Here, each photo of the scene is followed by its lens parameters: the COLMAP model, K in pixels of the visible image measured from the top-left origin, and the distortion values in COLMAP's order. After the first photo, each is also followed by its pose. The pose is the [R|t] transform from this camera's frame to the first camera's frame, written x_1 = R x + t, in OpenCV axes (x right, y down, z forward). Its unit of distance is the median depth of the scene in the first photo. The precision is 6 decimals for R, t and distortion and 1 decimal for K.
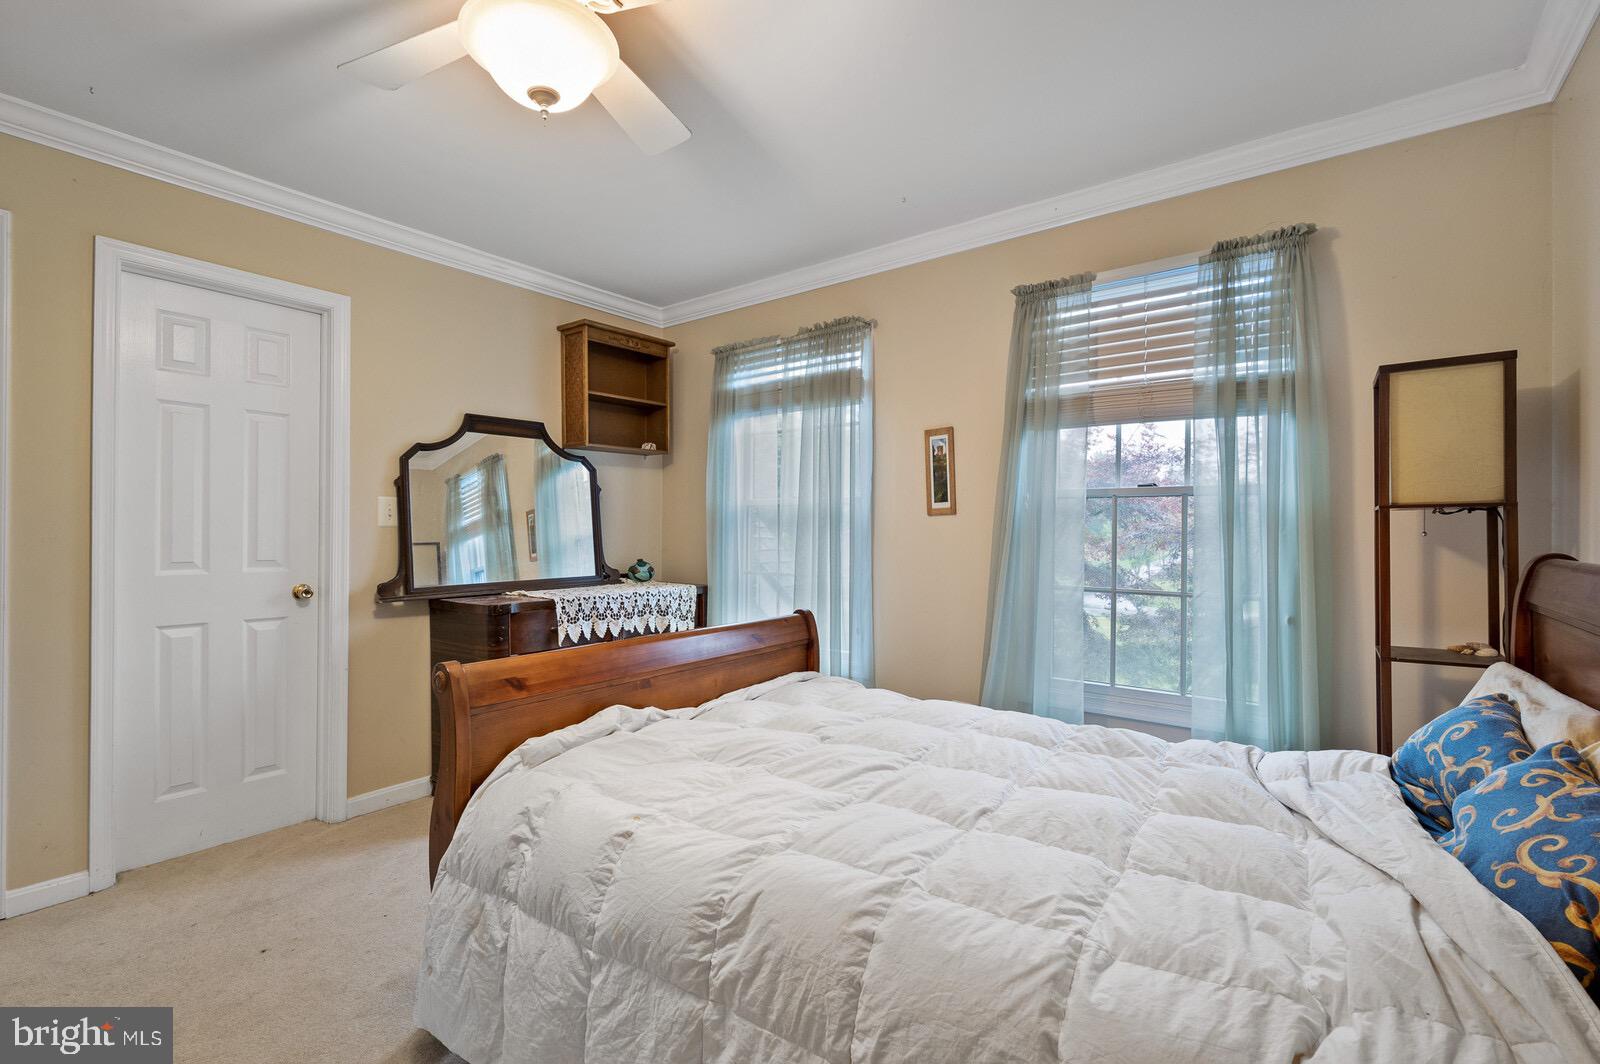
lens RADIAL K [[703.7, 0, 799.2], [0, 703.7, 537.0], [0, 0, 1]] dist [-0.006058, -0.000091]
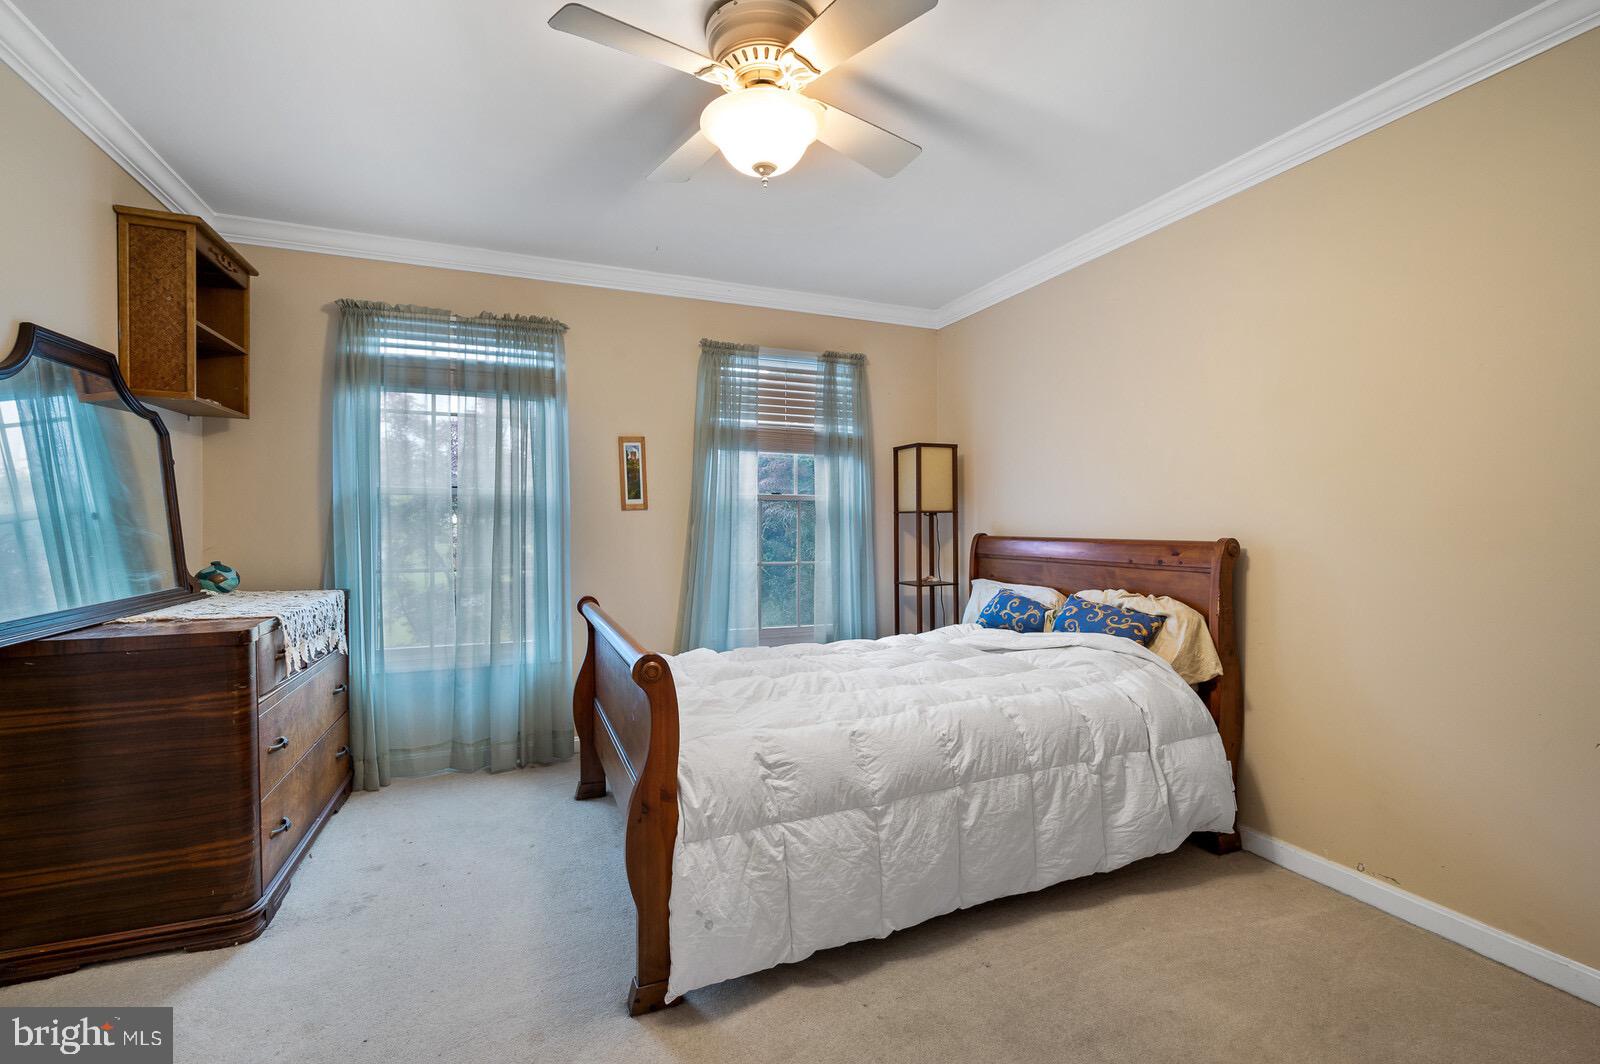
lens RADIAL K [[703.7, 0, 804.3], [0, 703.7, 525.8], [0, 0, 1]] dist [-0.006058, -0.000091]
pose [[0.508978, 0.001335, 0.860778, -0.686151], [0.006907, 0.999960, -0.005634, 0.003974], [-0.860752, 0.008813, 0.508949, 0.156632]]
